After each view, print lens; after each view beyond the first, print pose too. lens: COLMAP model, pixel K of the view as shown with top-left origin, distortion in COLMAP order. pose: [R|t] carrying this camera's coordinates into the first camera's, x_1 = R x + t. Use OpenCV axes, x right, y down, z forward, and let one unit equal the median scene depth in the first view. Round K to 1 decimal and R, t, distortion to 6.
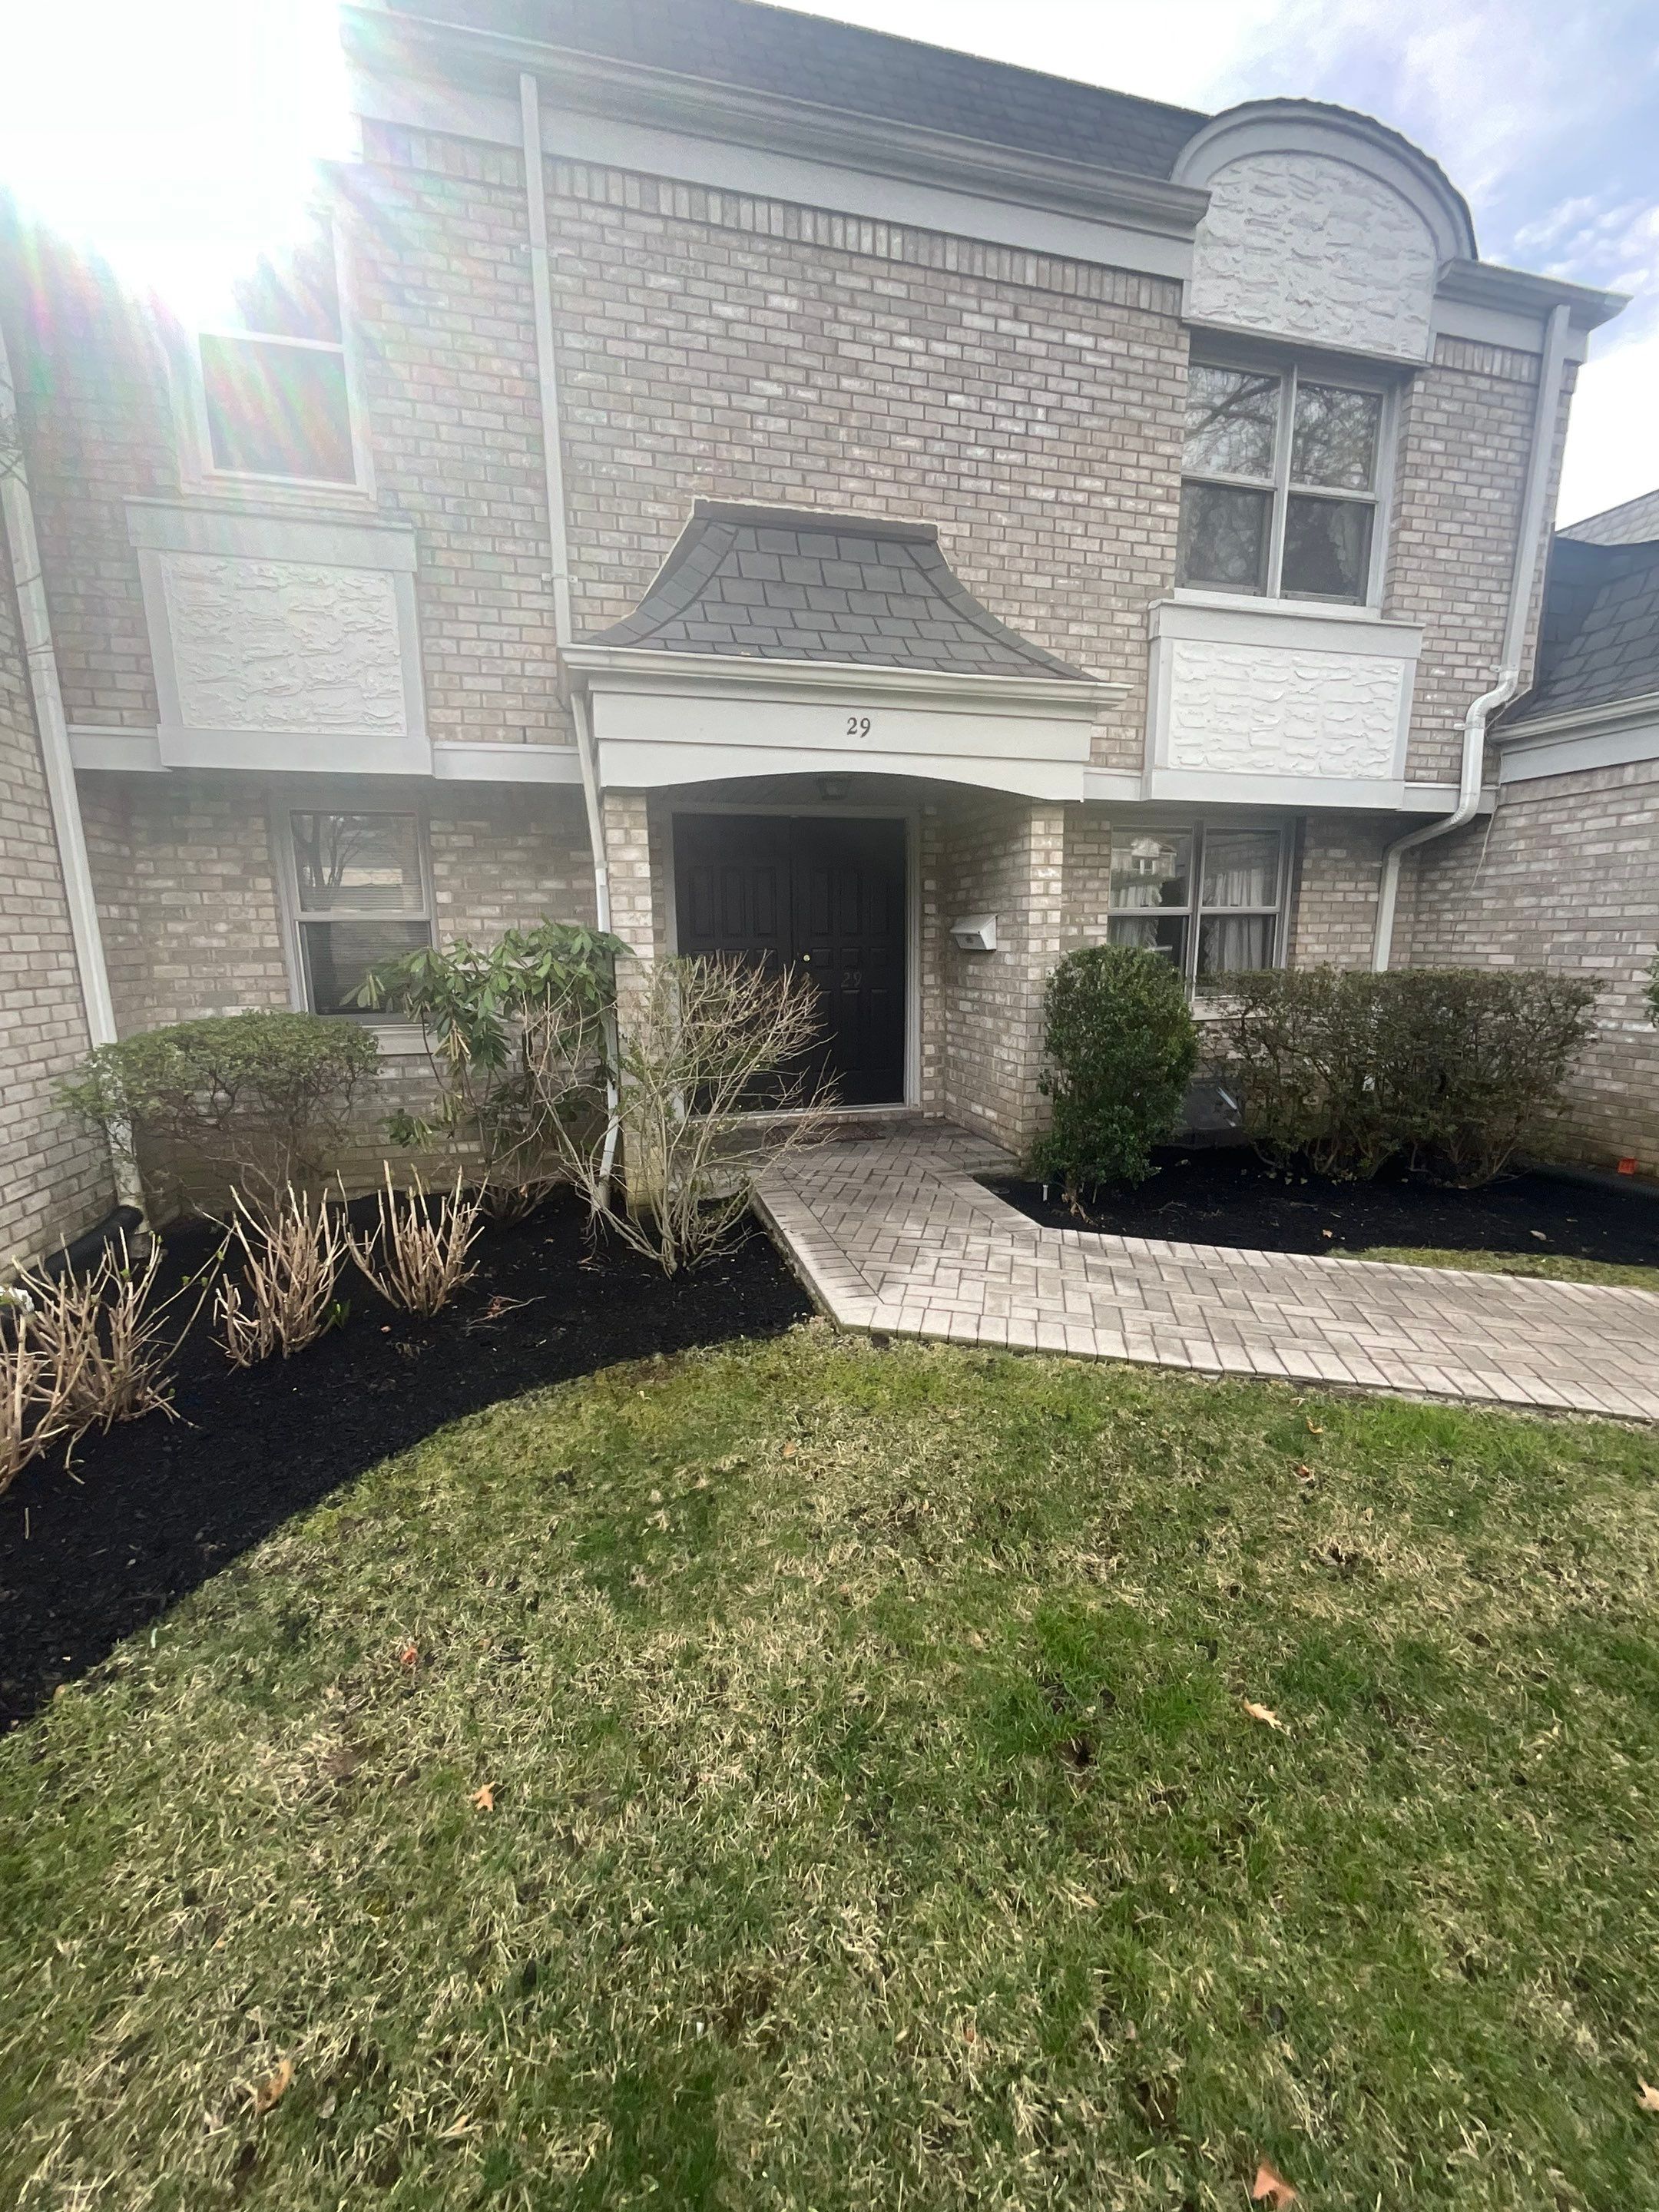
lens RADIAL K [[897.2, 0, 815.3], [0, 897.2, 1107.0], [0, 0, 1]] dist [-0.005359, -0.001314]
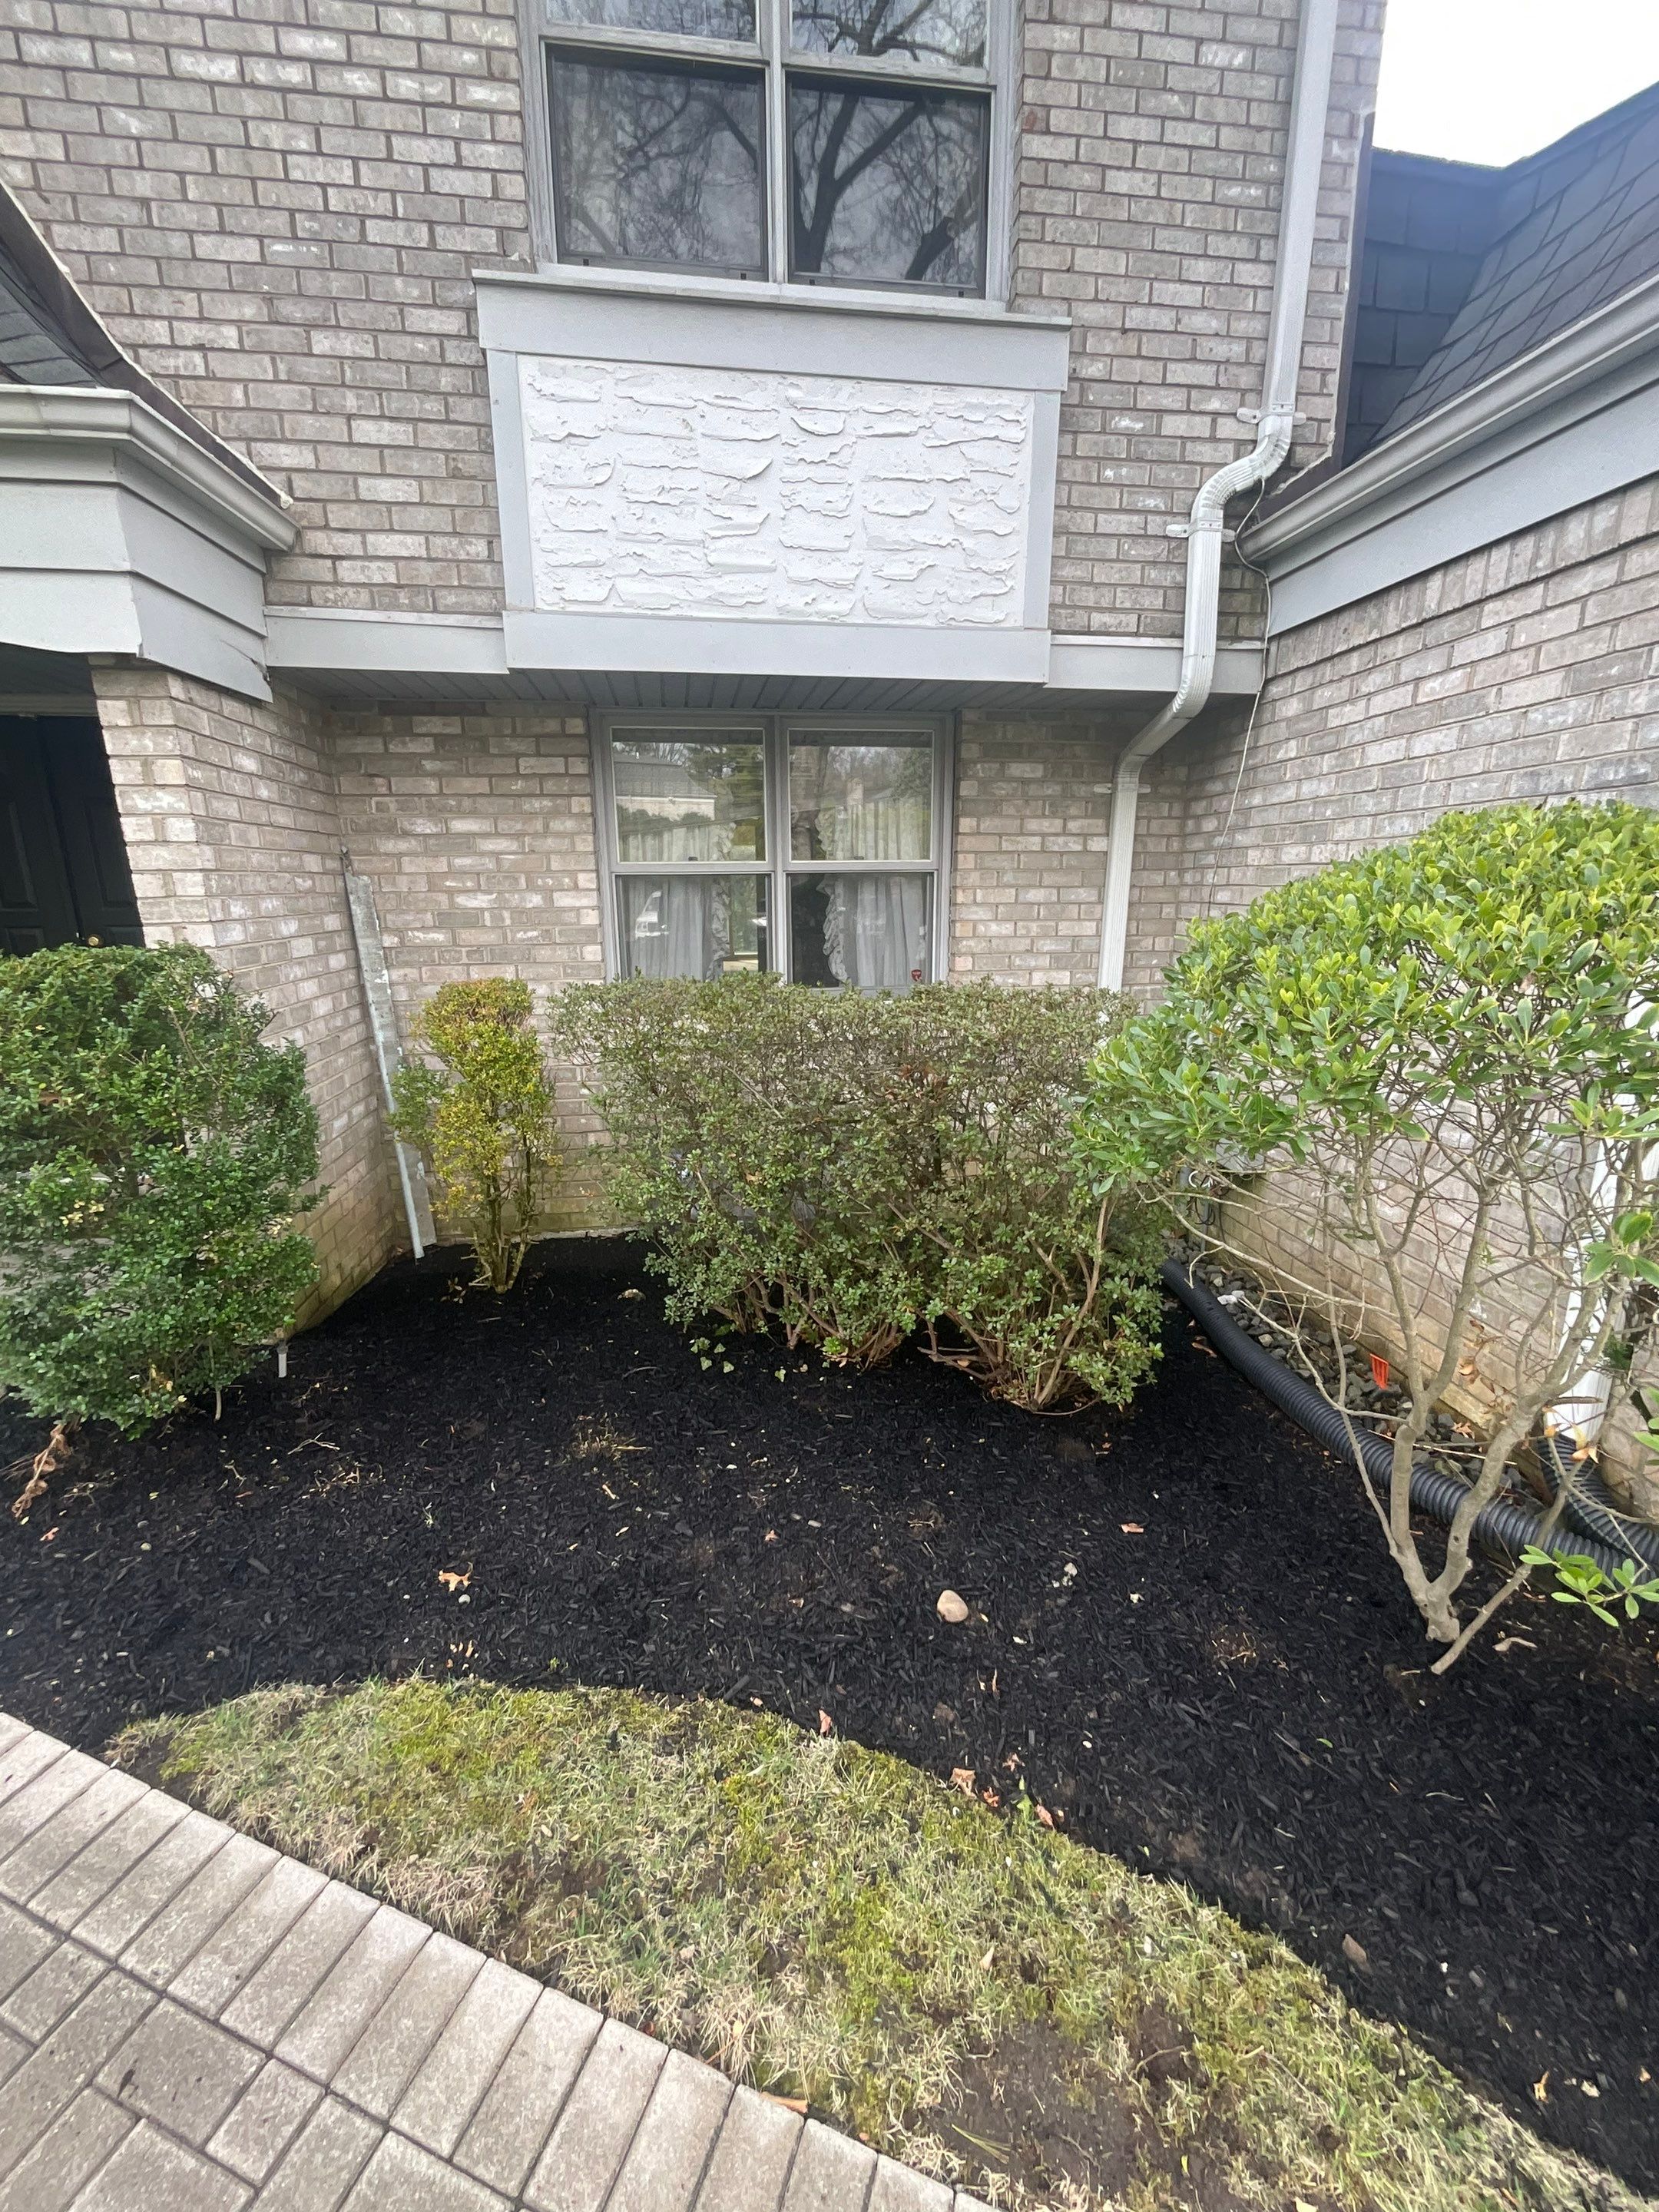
lens RADIAL K [[897.2, 0, 851.9], [0, 897.2, 1107.7], [0, 0, 1]] dist [-0.005359, -0.001314]
pose [[0.993859, 0.033098, -0.105588, 0.621661], [-0.026590, 0.997693, 0.062462, -0.105465], [0.107412, -0.059271, 0.992446, 0.432656]]
